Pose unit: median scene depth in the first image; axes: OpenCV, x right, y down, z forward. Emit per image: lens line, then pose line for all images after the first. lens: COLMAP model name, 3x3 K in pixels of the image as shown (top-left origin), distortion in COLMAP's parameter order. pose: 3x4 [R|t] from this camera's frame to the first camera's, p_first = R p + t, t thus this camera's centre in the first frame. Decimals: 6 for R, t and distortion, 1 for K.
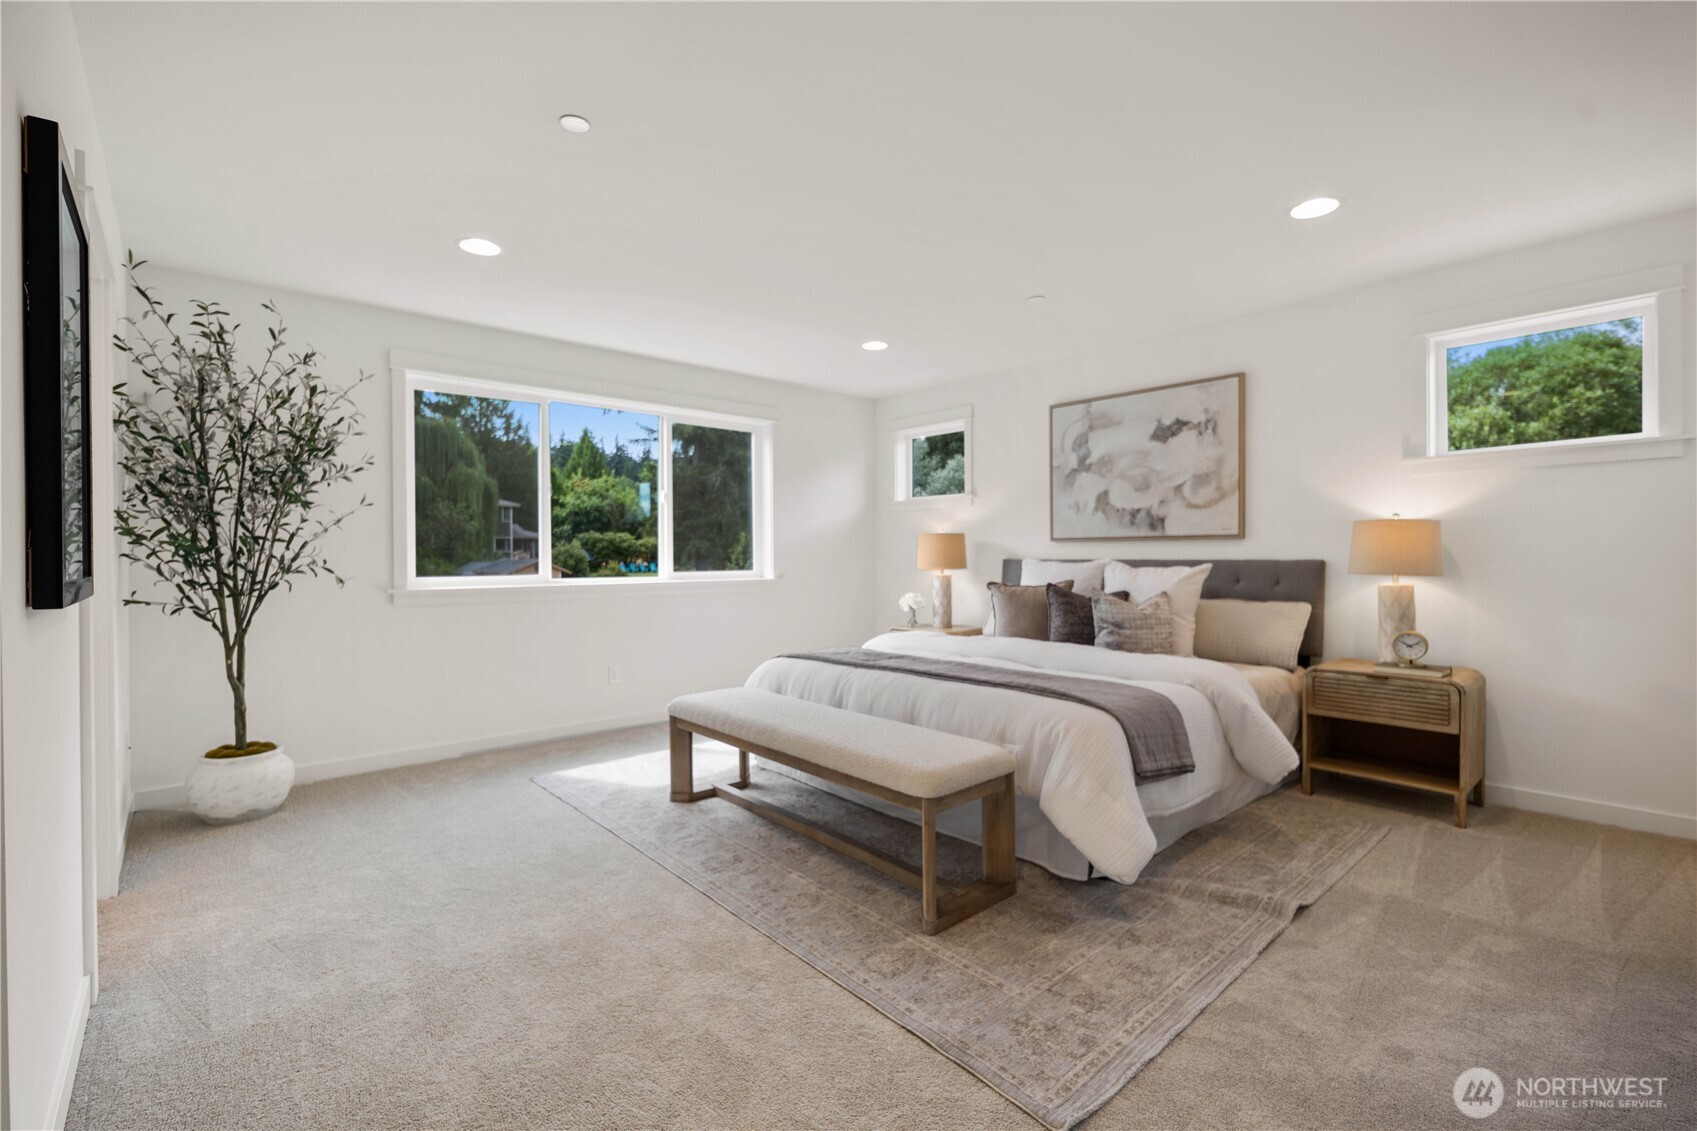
lens RADIAL K [[739.9, 0, 839.6], [0, 739.9, 563.3], [0, 0, 1]] dist [0.004249, -0.001258]
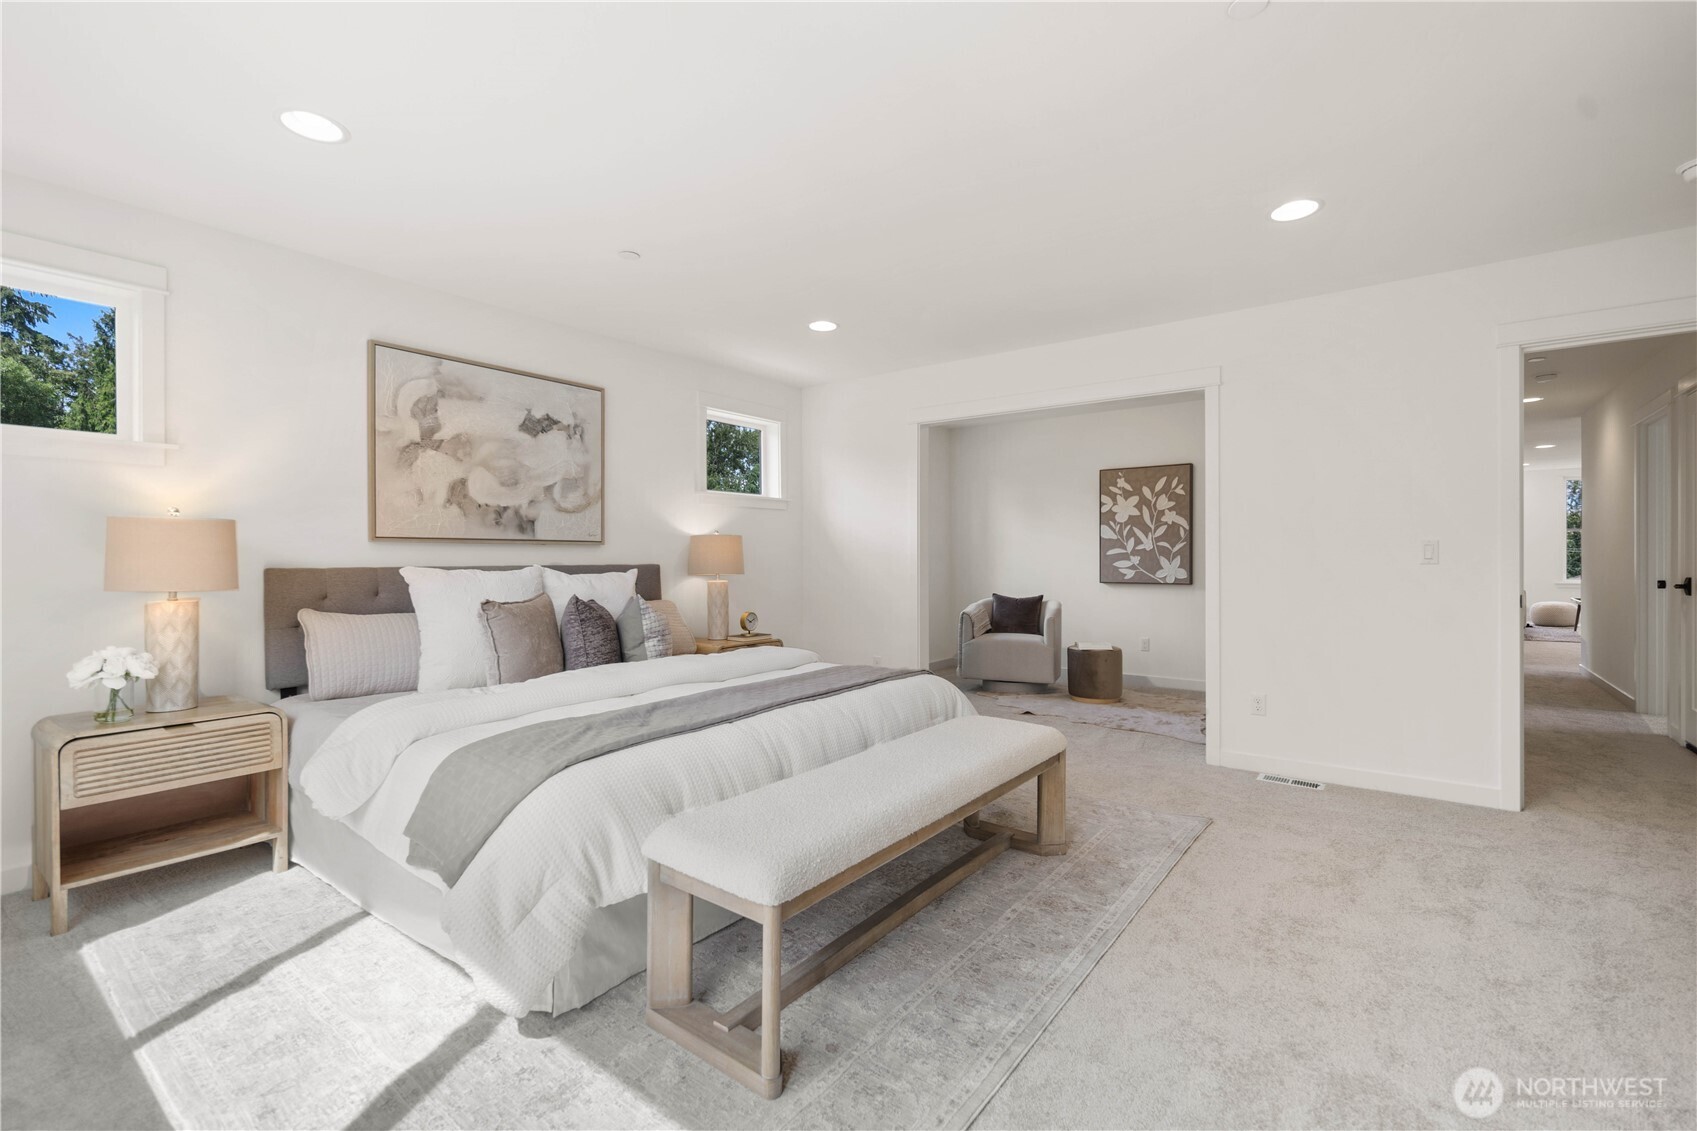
lens RADIAL K [[739.9, 0, 838.5], [0, 739.9, 553.3], [0, 0, 1]] dist [0.004249, -0.001258]
pose [[-0.194031, 0.013503, 0.980902, -0.533817], [0.017154, 0.999799, -0.010370, -0.005240], [-0.980845, 0.014814, -0.194224, 0.838934]]
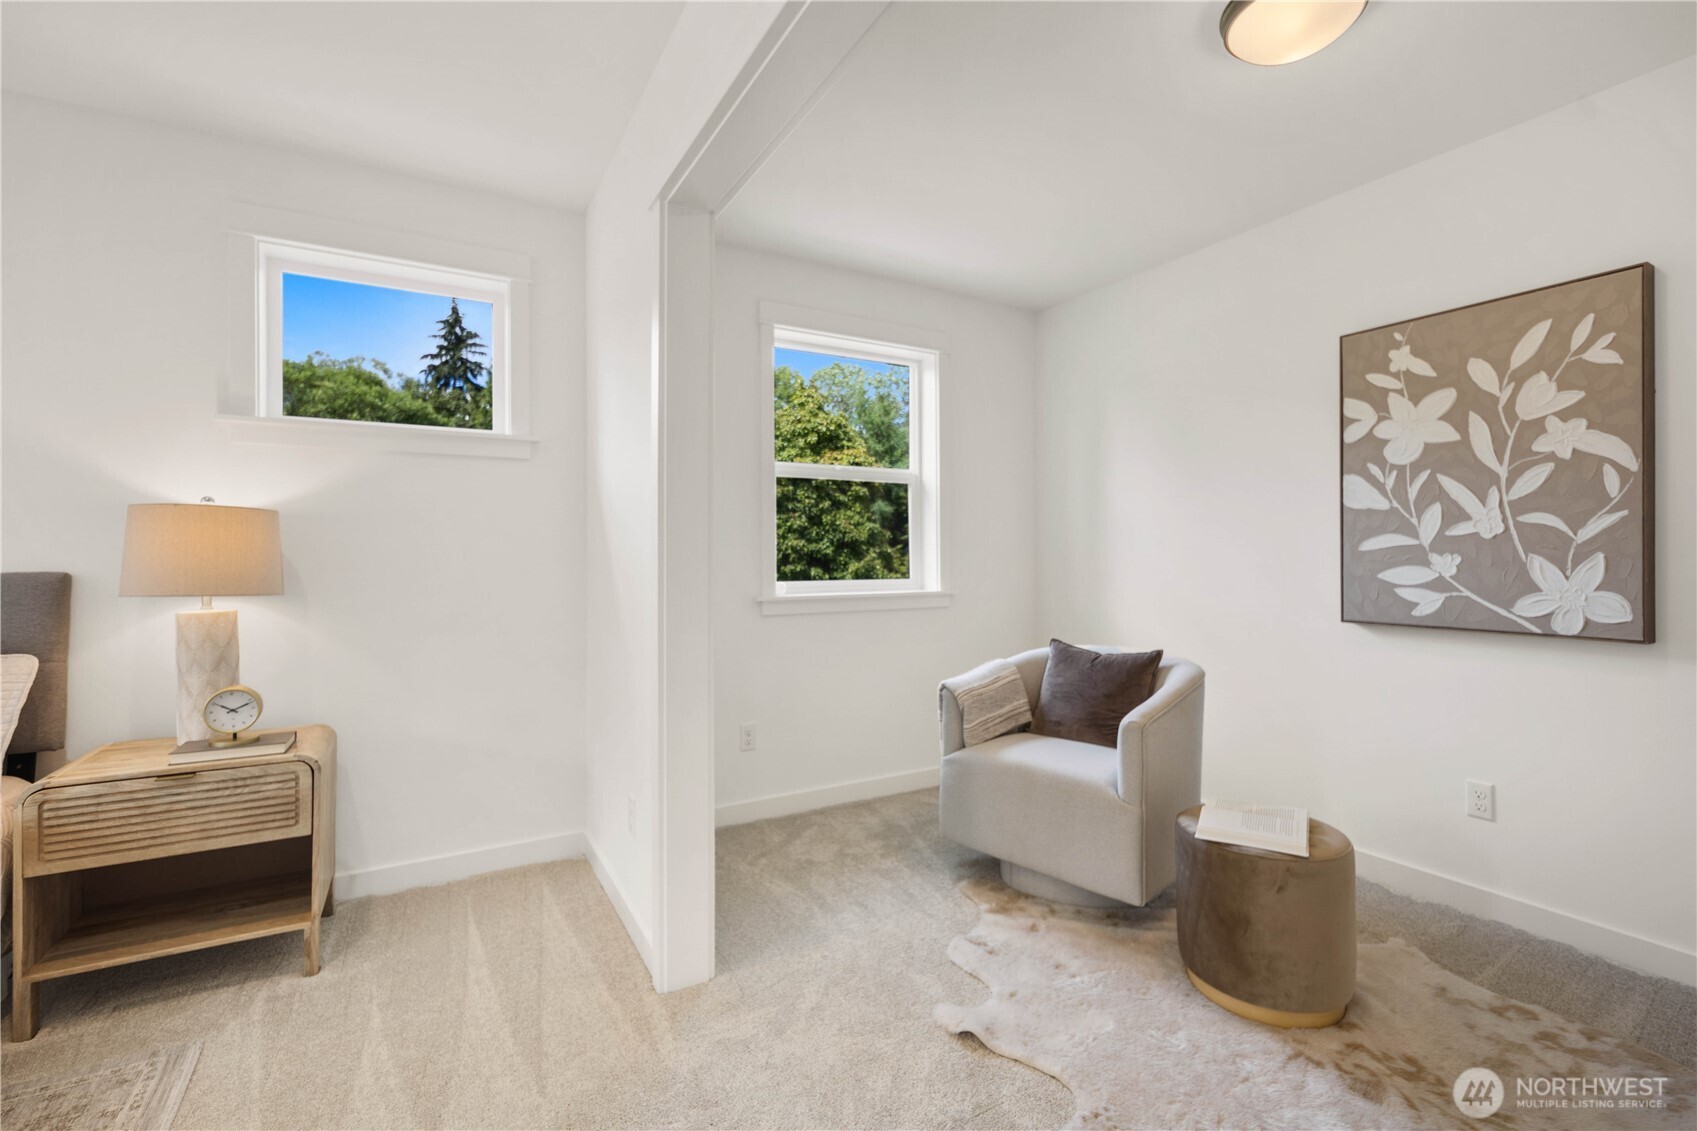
lens RADIAL K [[739.9, 0, 849.8], [0, 739.9, 549.8], [0, 0, 1]] dist [0.004249, -0.001258]
pose [[0.187502, 0.015149, 0.982147, 0.196687], [0.013176, 0.999752, -0.017936, -0.004204], [-0.982176, 0.016304, 0.187256, 0.290224]]
